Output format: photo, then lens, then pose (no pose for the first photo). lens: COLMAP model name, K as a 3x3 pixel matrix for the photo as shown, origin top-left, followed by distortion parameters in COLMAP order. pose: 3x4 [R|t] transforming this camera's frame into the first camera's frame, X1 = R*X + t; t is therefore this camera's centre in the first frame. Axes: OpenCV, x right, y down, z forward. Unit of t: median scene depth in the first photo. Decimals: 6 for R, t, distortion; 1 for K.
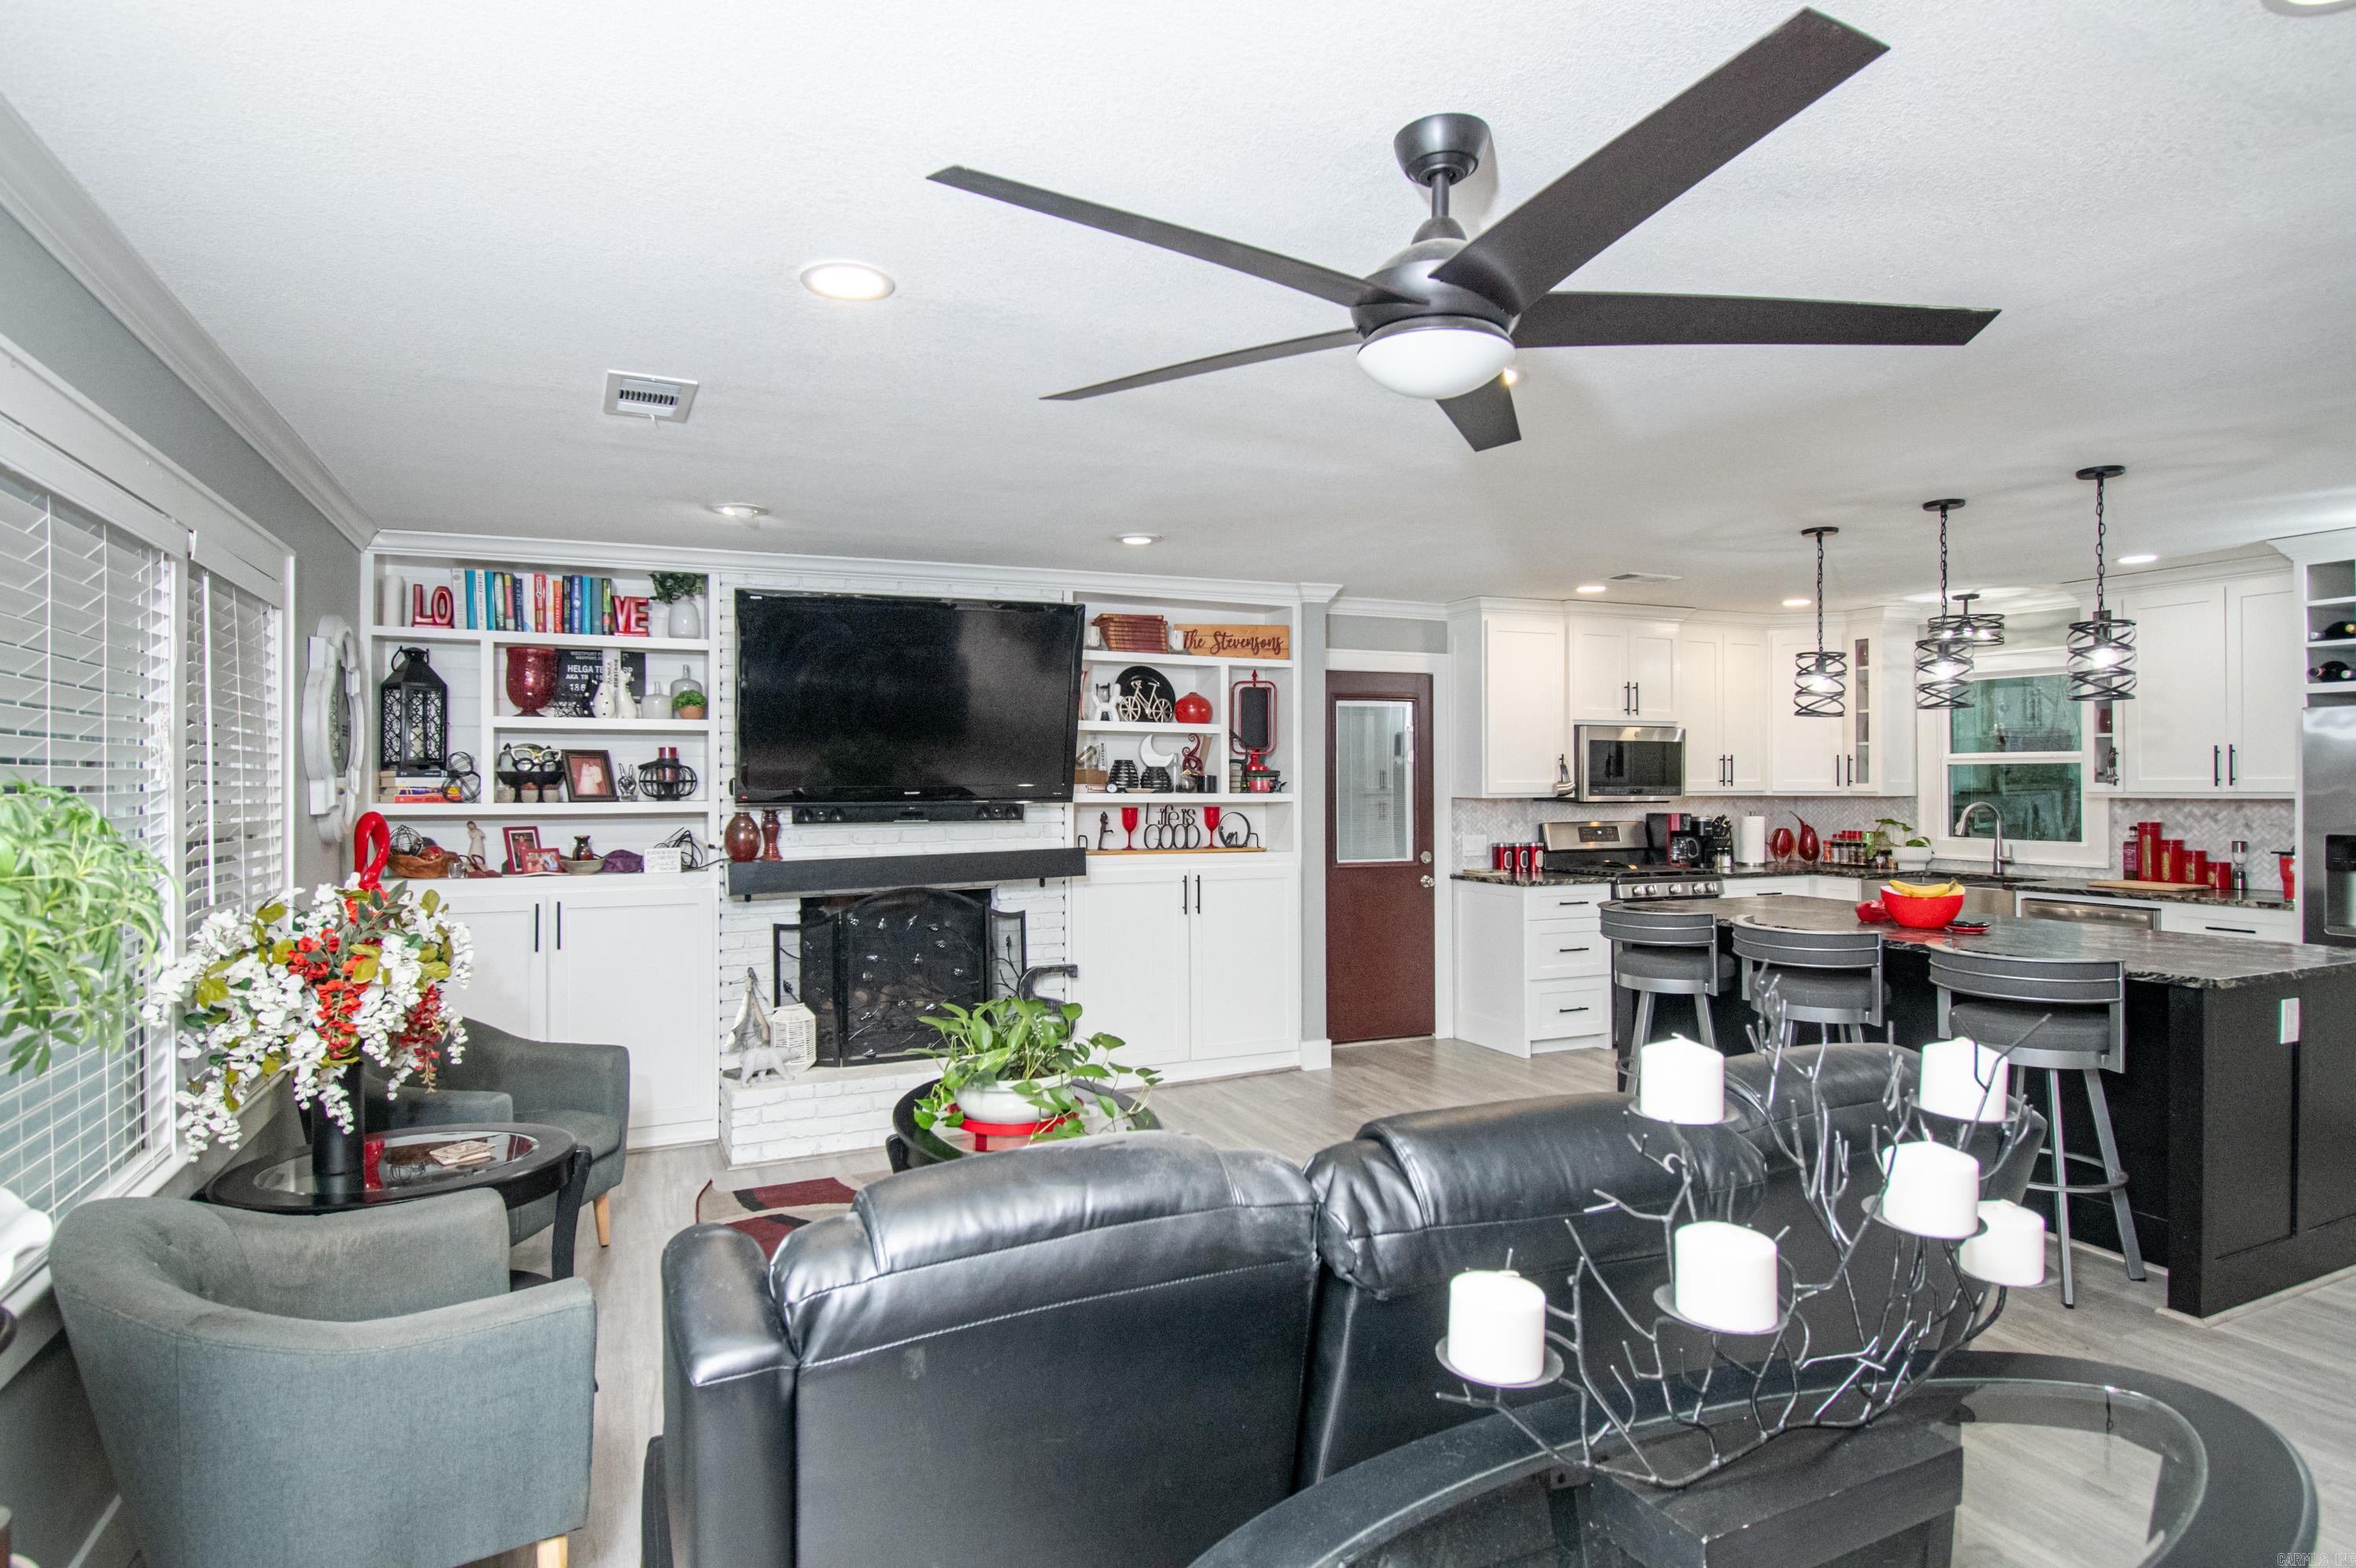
lens RADIAL K [[1246.0, 0, 1168.2], [0, 1246.0, 772.0], [0, 0, 1]] dist [-0.003359, -0.012928]
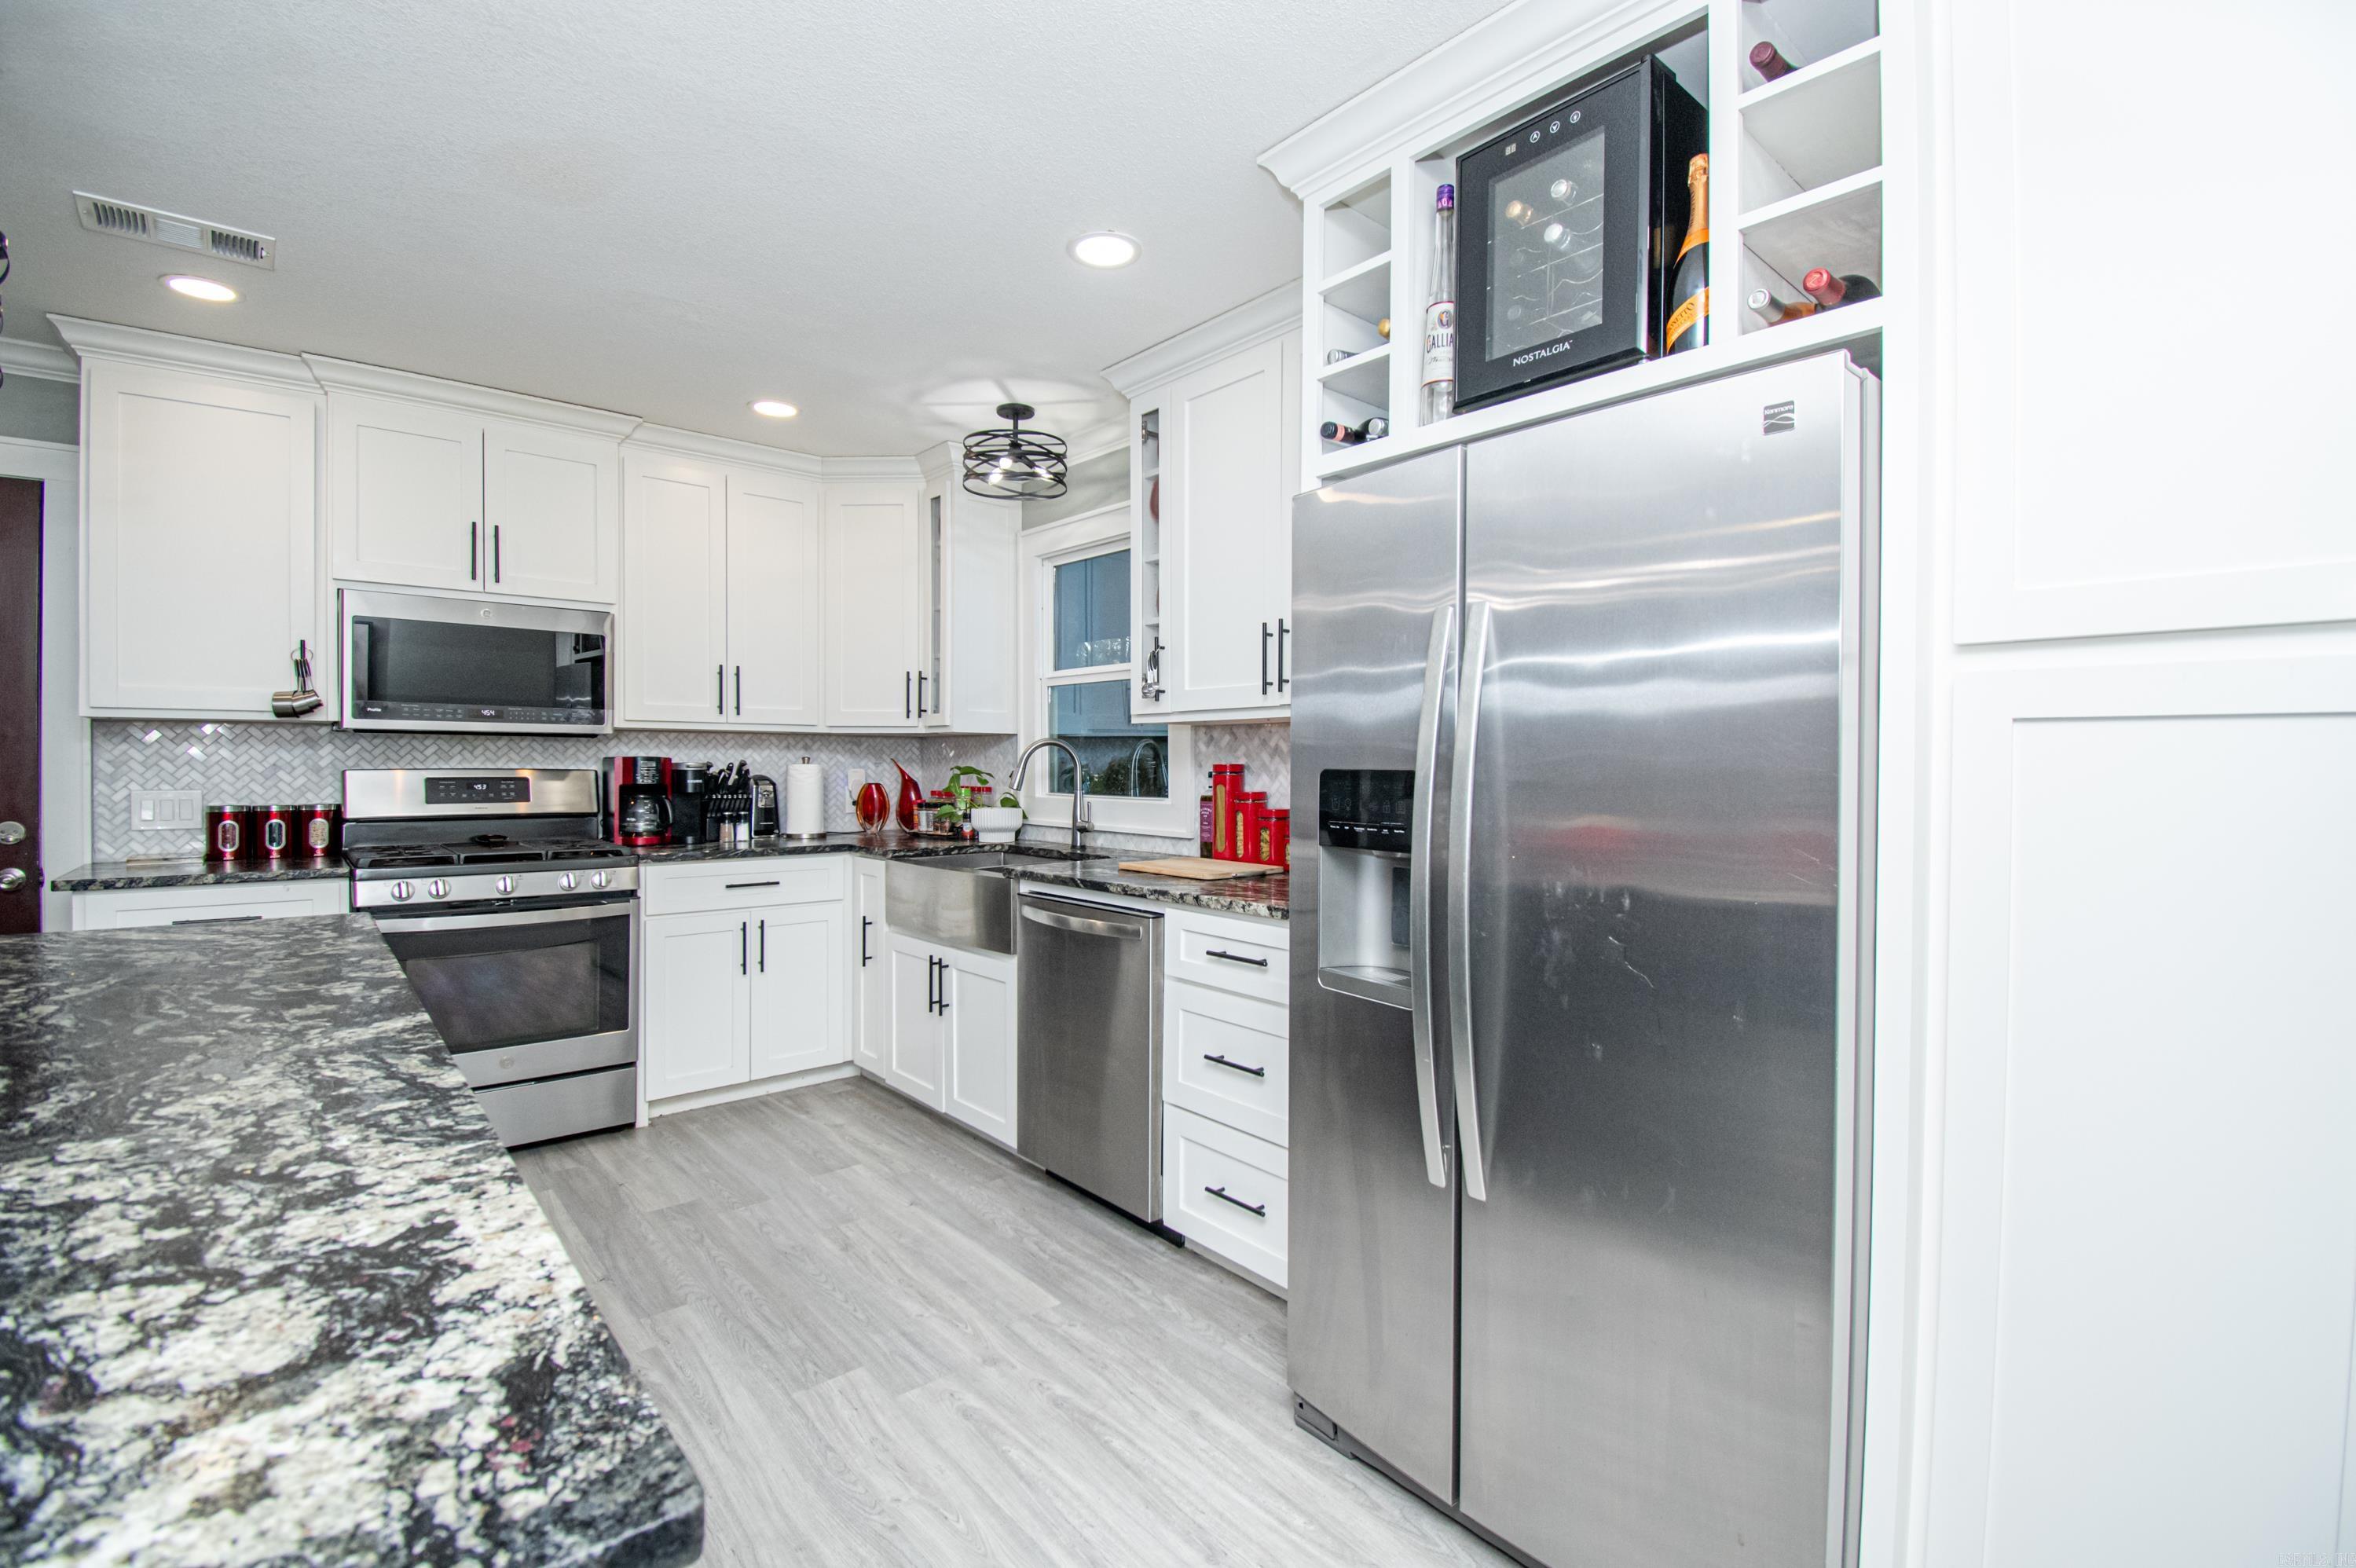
lens RADIAL K [[1045.7, 0, 1173.4], [0, 1045.7, 772.0], [0, 0, 1]] dist [-0.009825, -0.000488]
pose [[0.958818, 0.001911, 0.284014, 0.642820], [-0.007156, 0.999822, 0.017431, 0.037245], [-0.283930, -0.018745, 0.958662, 0.526680]]
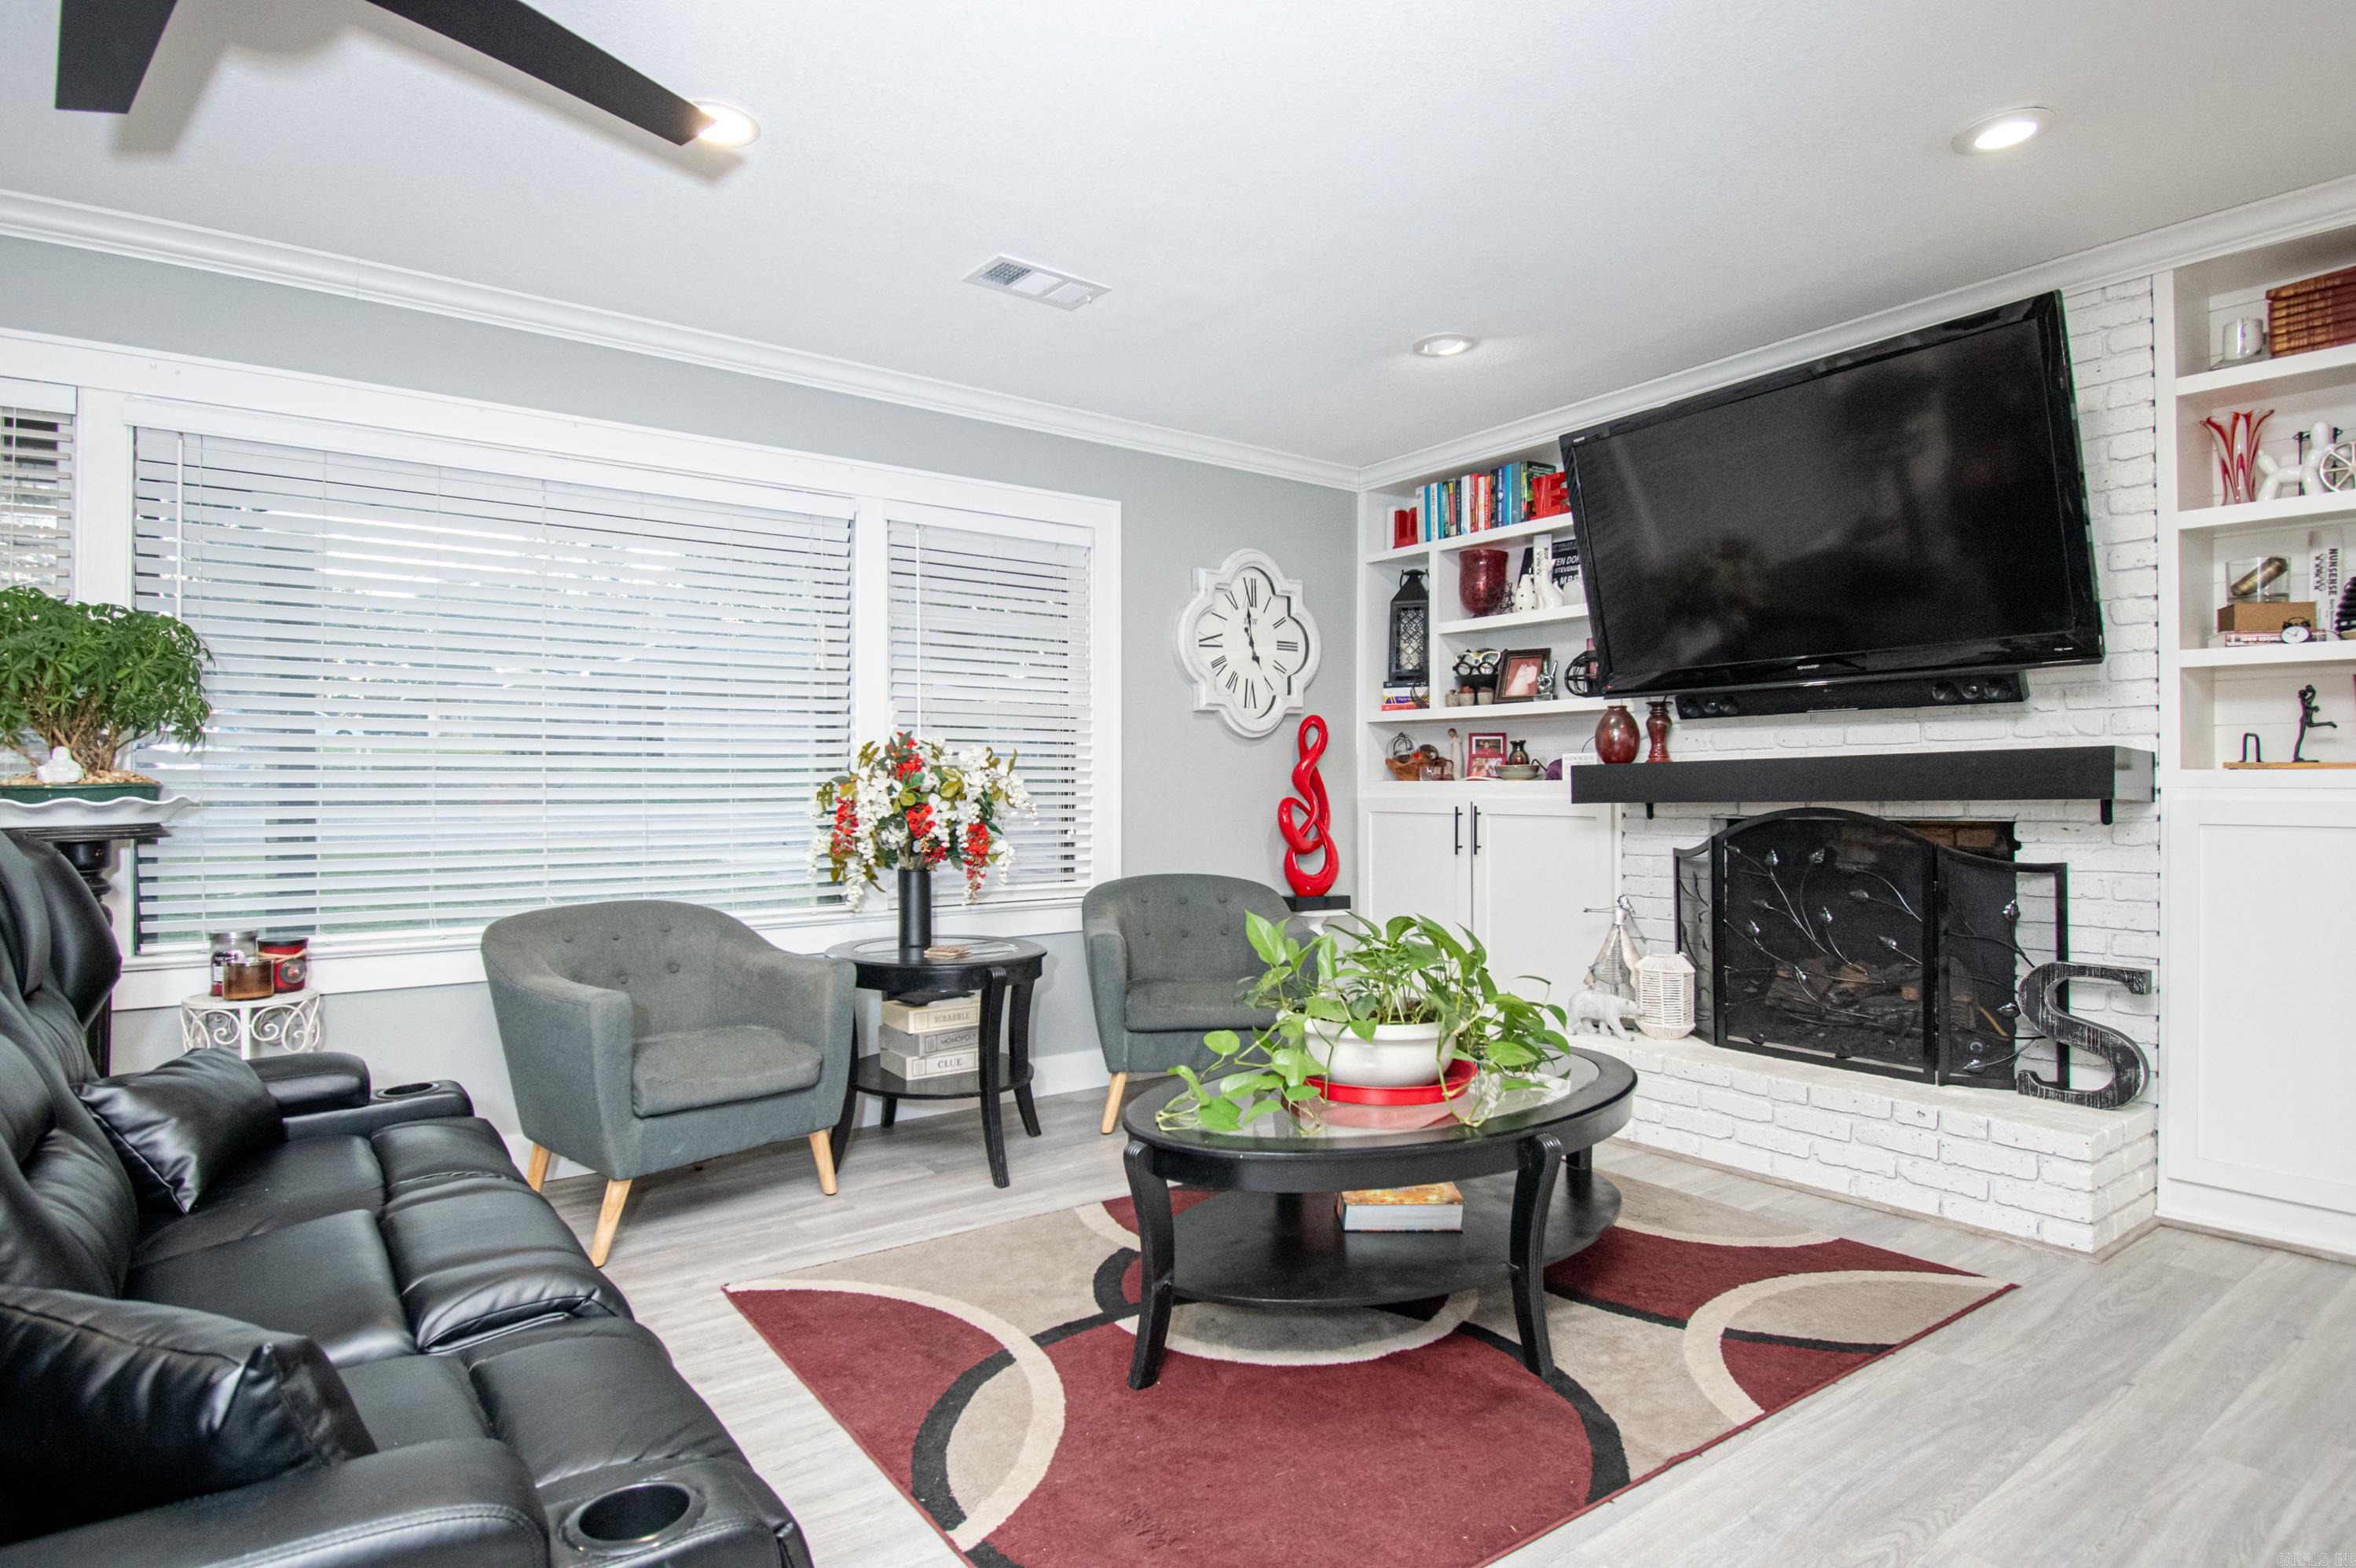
lens RADIAL K [[1246.0, 0, 1161.5], [0, 1246.0, 782.5], [0, 0, 1]] dist [-0.003359, -0.012928]
pose [[0.193446, 0.002345, -0.981108, 0.337778], [0.008446, 0.999956, 0.004055, 0.064492], [0.981075, -0.009071, 0.193418, 0.455558]]
